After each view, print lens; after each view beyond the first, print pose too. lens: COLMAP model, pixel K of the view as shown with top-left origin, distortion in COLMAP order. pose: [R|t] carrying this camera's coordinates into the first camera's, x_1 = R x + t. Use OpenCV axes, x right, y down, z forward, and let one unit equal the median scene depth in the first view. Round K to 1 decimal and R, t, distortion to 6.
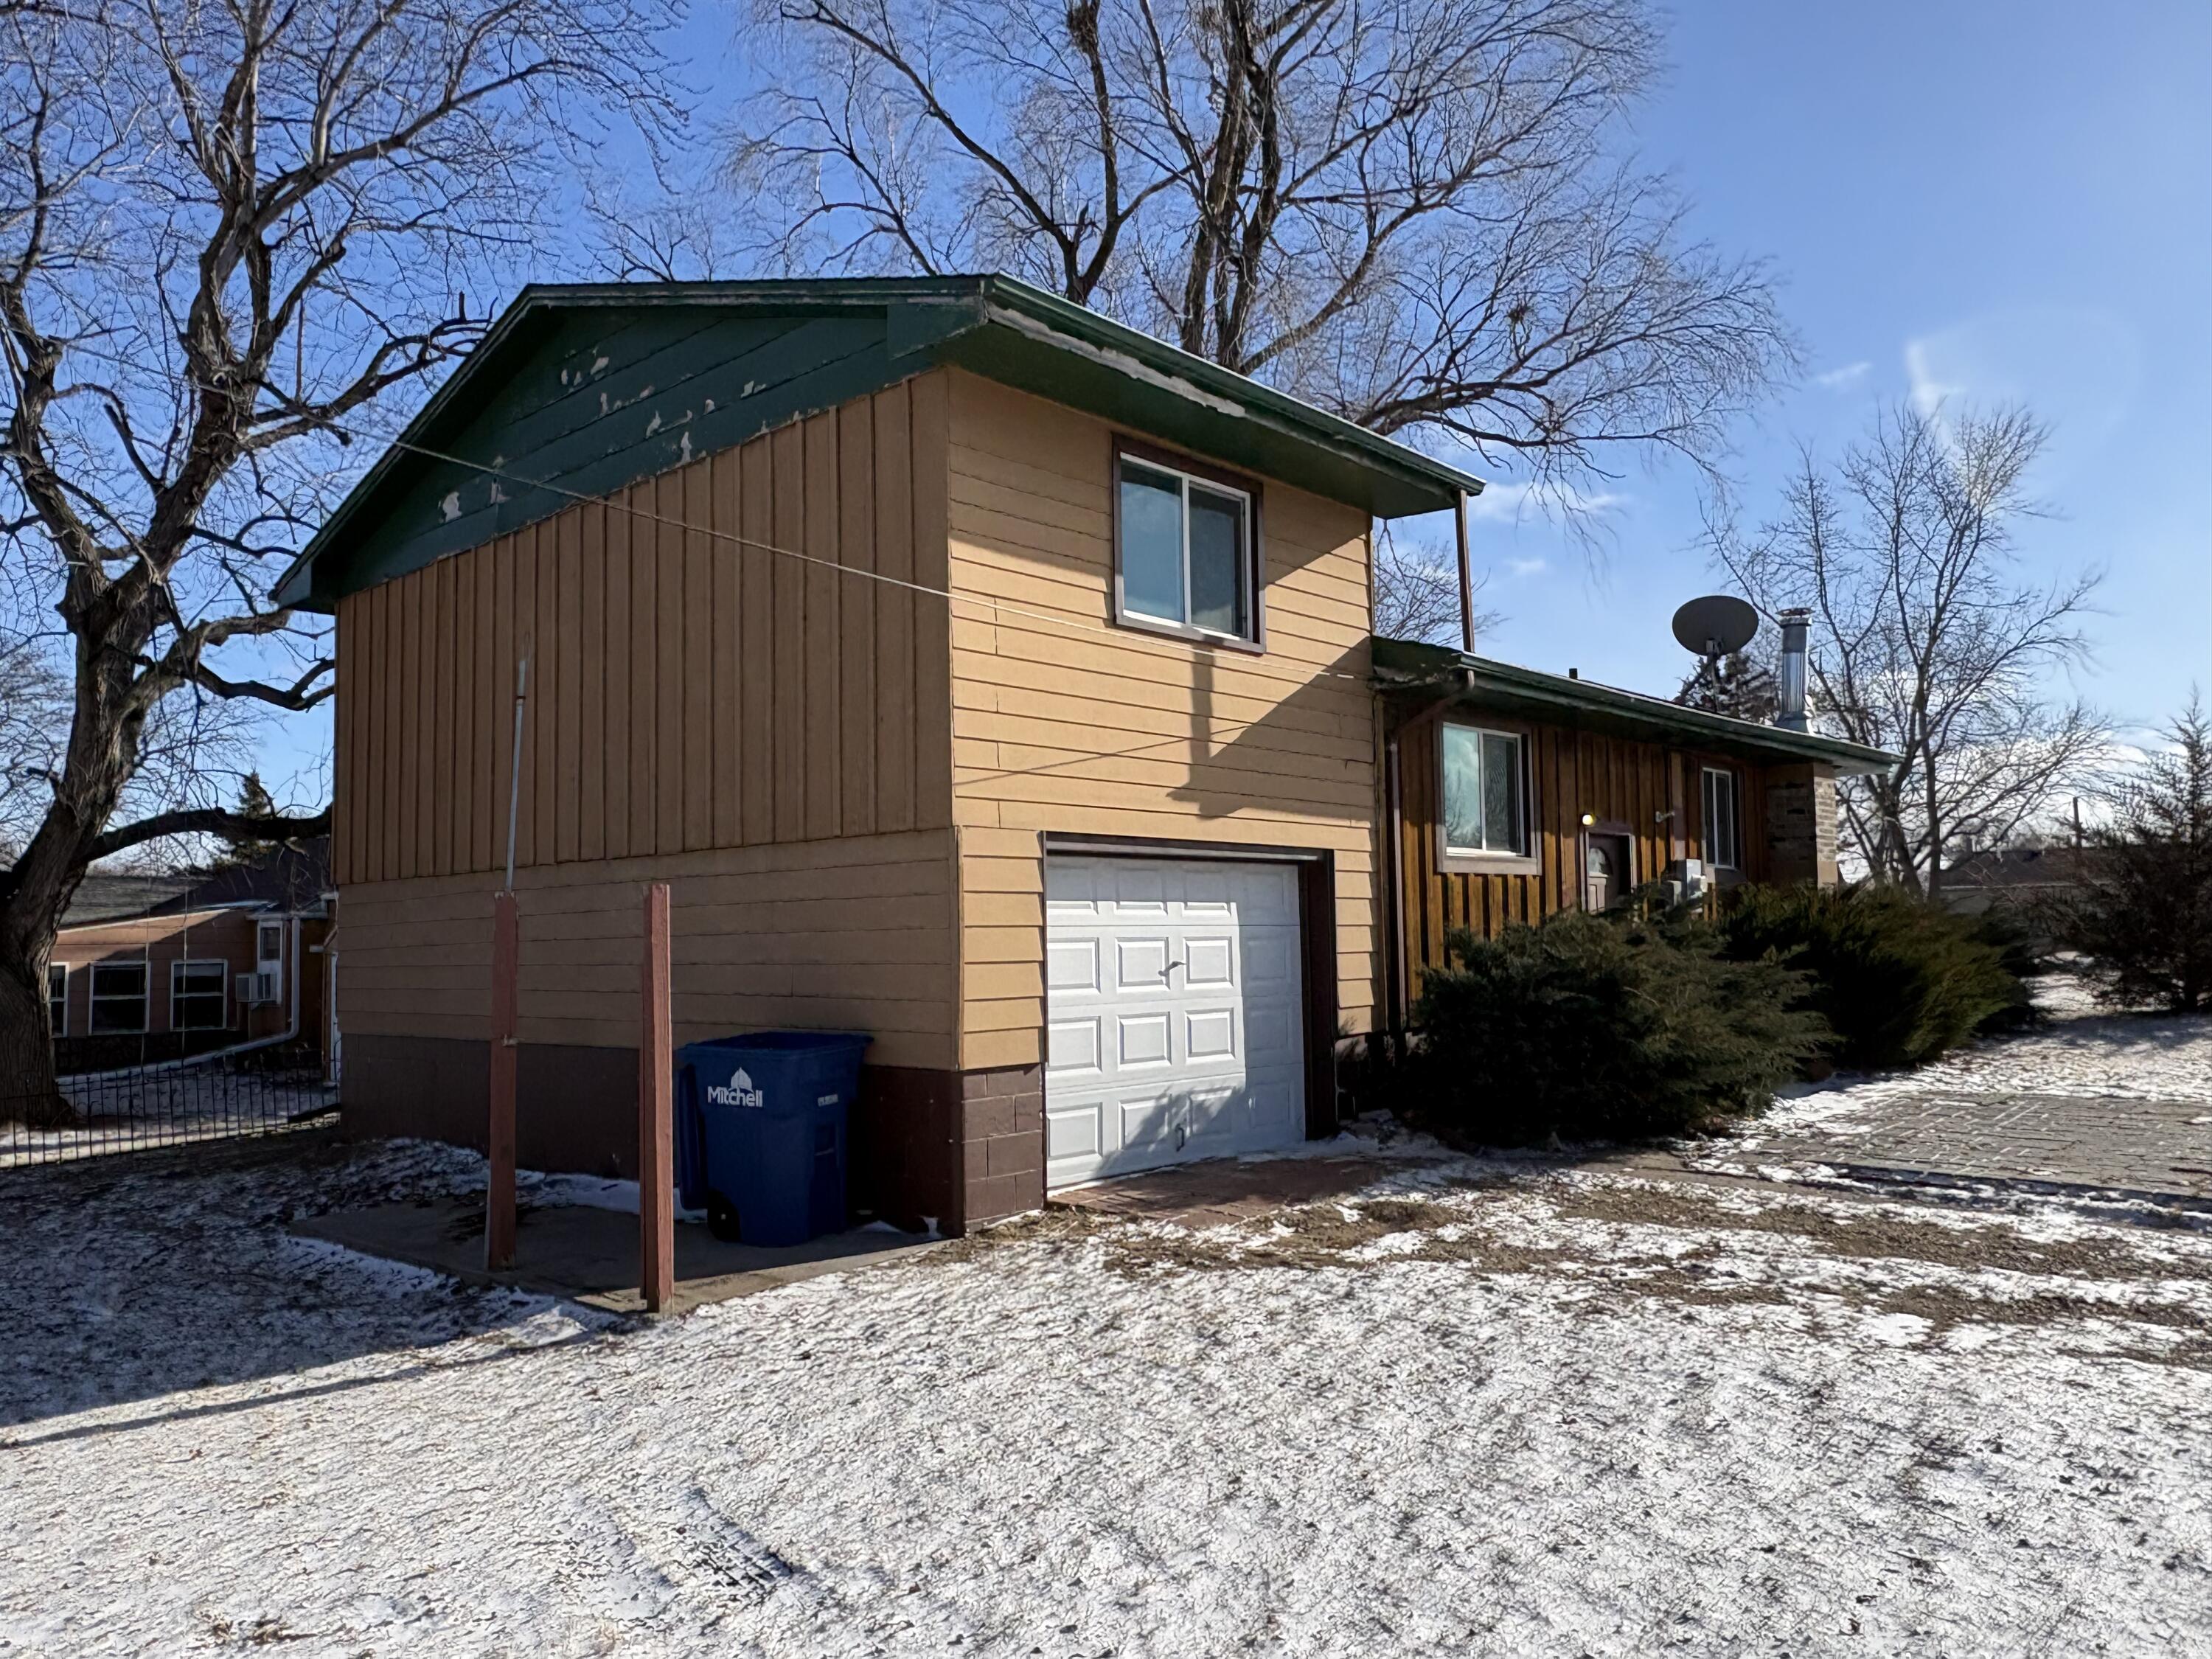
lens RADIAL K [[1584.1, 0, 1106.0], [0, 1584.1, 841.1], [0, 0, 1]] dist [-0.007021, 0.000682]
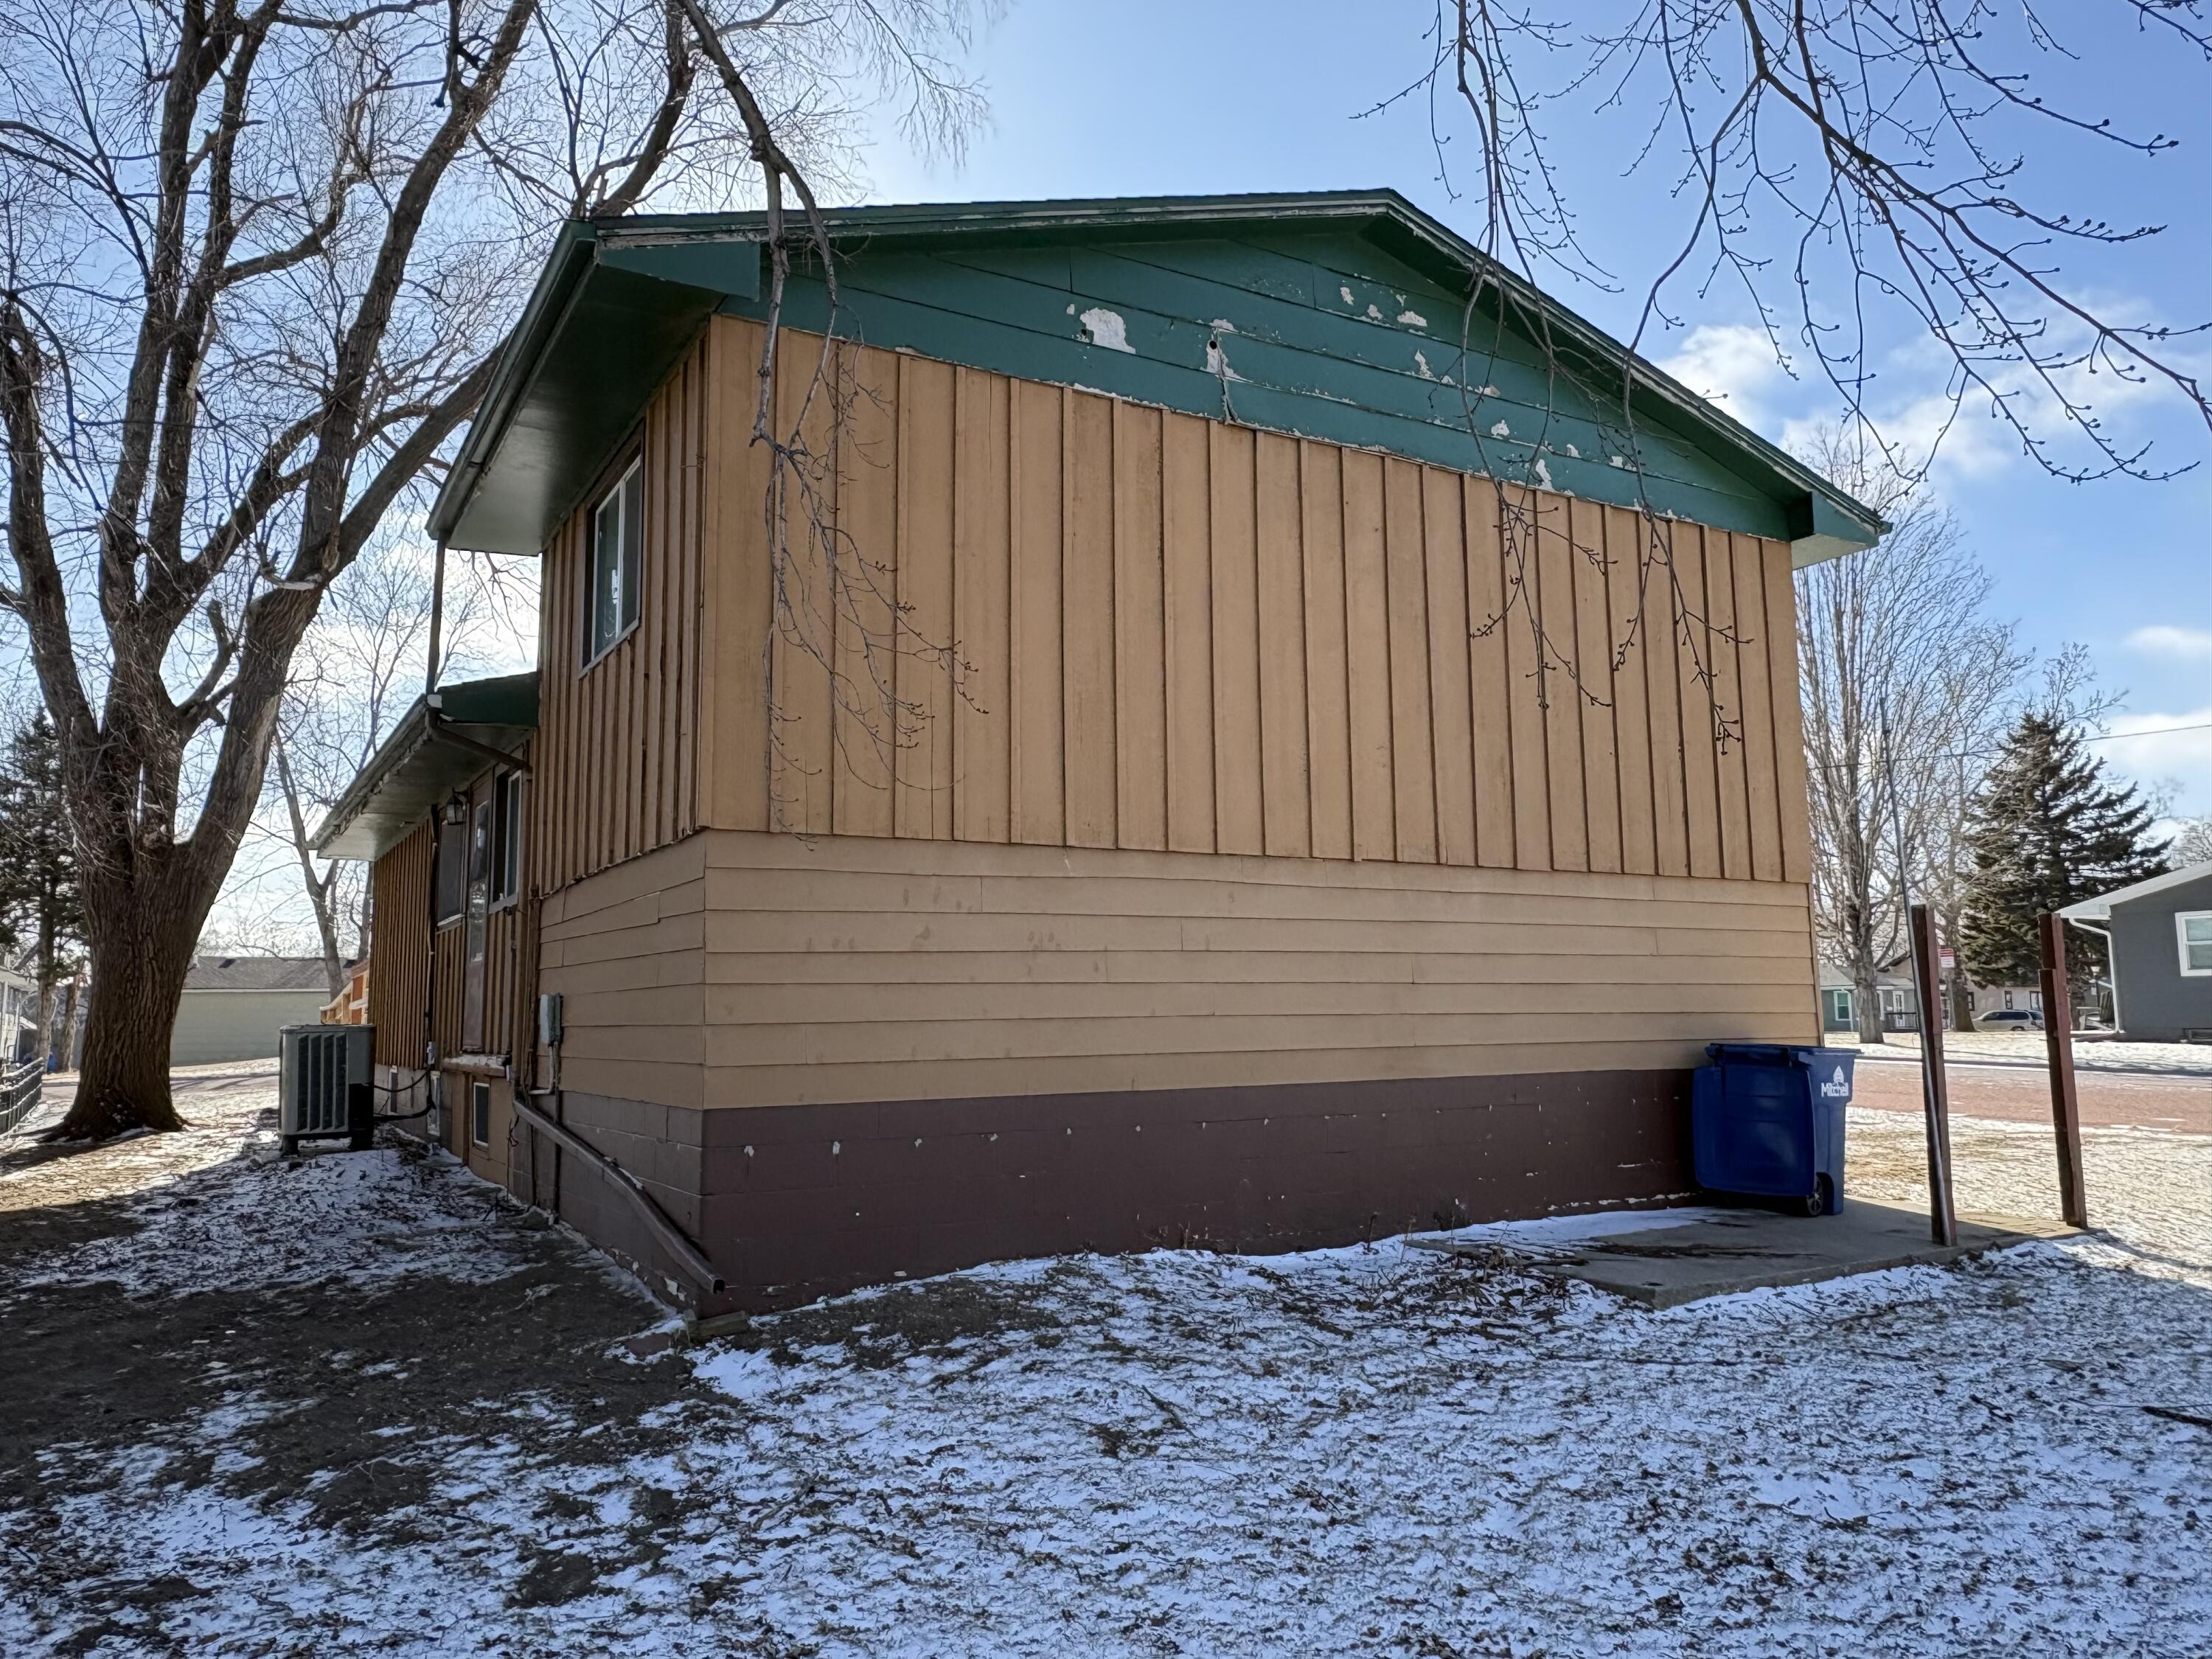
lens RADIAL K [[1584.1, 0, 1107.6], [0, 1584.1, 823.2], [0, 0, 1]] dist [-0.007021, 0.000682]
pose [[0.303066, 0.123669, 0.944911, -0.910178], [-0.059578, 0.992063, -0.110731, 0.072895], [-0.951105, -0.022738, 0.308029, 0.671836]]
